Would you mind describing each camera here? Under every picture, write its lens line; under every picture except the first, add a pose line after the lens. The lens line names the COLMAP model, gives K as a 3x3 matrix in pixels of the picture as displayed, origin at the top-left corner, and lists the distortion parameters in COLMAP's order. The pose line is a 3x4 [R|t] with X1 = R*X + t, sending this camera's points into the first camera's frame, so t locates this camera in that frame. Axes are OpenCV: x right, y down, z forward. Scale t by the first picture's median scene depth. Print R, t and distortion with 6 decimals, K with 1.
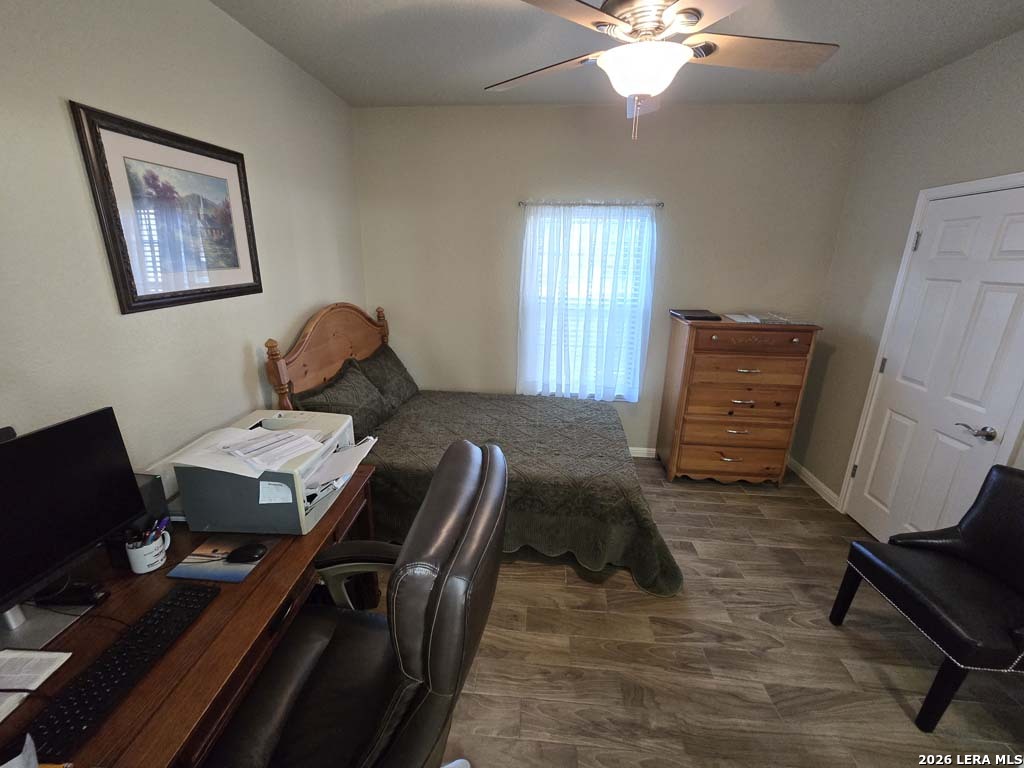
lens RADIAL K [[420.6, 0, 512.1], [0, 420.6, 379.1], [0, 0, 1]] dist [-0.001012, -0.000116]
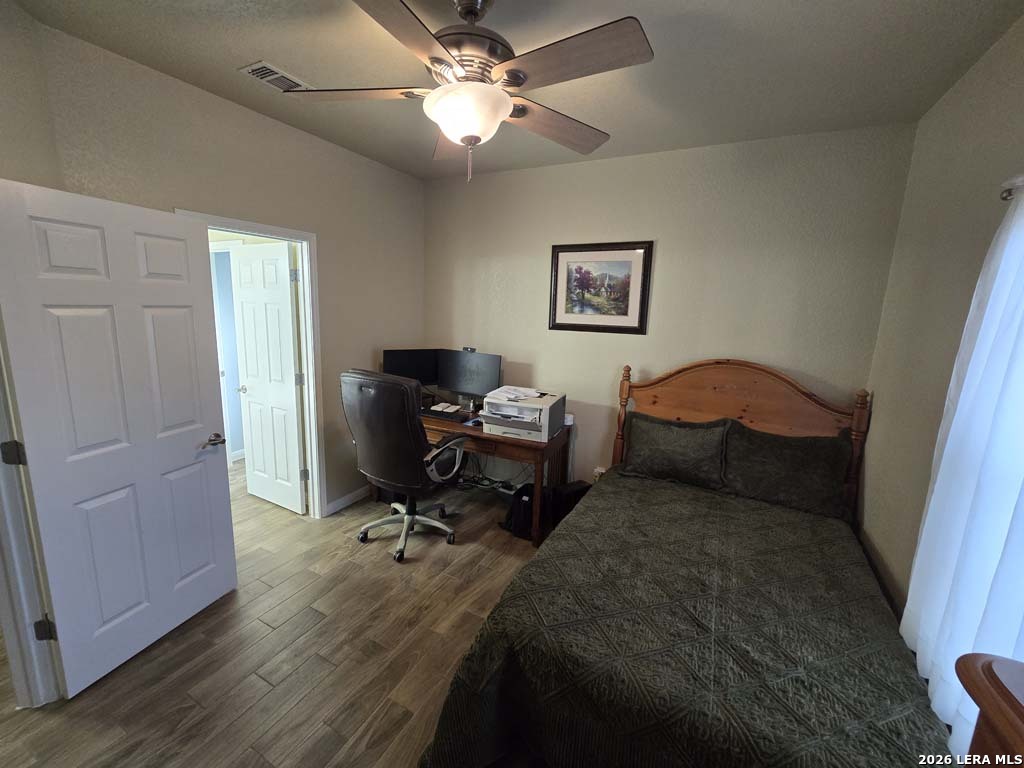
lens RADIAL K [[420.6, 0, 513.2], [0, 420.6, 383.0], [0, 0, 1]] dist [-0.001012, -0.000116]
pose [[-0.387049, 0.144070, -0.910734, 1.013508], [-0.305301, 0.911980, 0.274016, -0.361027], [0.870049, 0.384106, -0.308996, 1.302604]]
